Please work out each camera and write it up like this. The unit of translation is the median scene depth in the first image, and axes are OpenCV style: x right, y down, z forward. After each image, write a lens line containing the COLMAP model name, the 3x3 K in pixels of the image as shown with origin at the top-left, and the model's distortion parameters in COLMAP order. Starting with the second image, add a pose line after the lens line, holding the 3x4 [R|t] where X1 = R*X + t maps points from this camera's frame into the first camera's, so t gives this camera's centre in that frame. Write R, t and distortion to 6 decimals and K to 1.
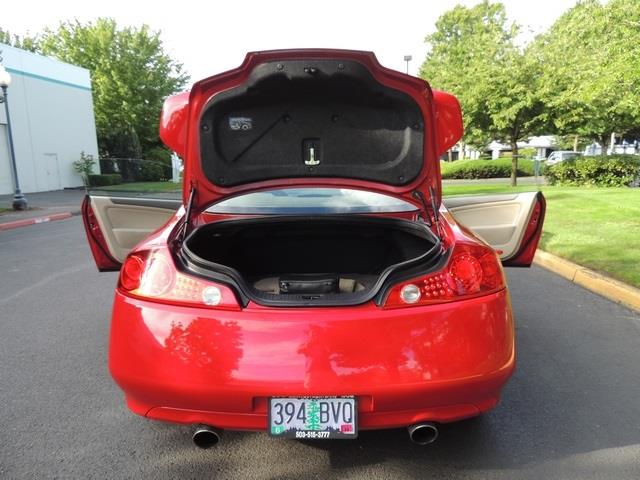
lens RADIAL K [[464.5, 0, 320.0], [0, 464.5, 240.0], [0, 0, 1]] dist [-0.005121, 0.002202]
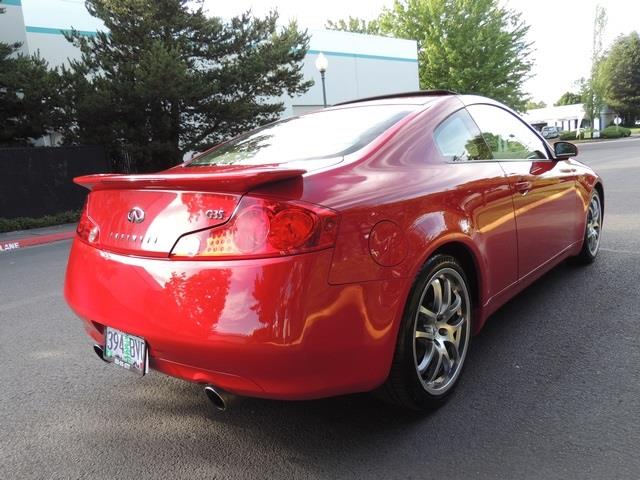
lens RADIAL K [[511.8, 0, 320.0], [0, 511.8, 240.0], [0, 0, 1]] dist [-0.010242, -0.002533]
pose [[0.765584, 0.066209, -0.639920, 0.120492], [-0.038115, 0.997611, 0.057619, 0.004262], [0.642206, -0.019722, 0.766278, 0.041880]]
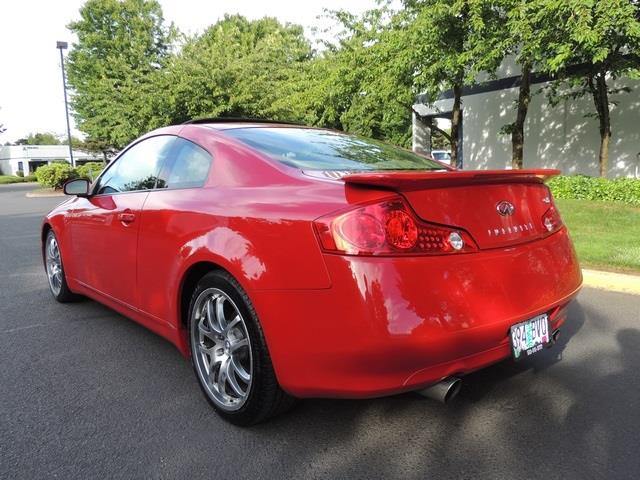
lens RADIAL K [[514.7, 0, 320.0], [0, 514.7, 240.0], [0, 0, 1]] dist [-0.008884, 0.001693]
pose [[0.755614, -0.087706, 0.649118, -0.134462], [0.113002, 0.993591, 0.002708, 0.009200], [-0.645196, 0.071305, 0.760683, 0.038735]]
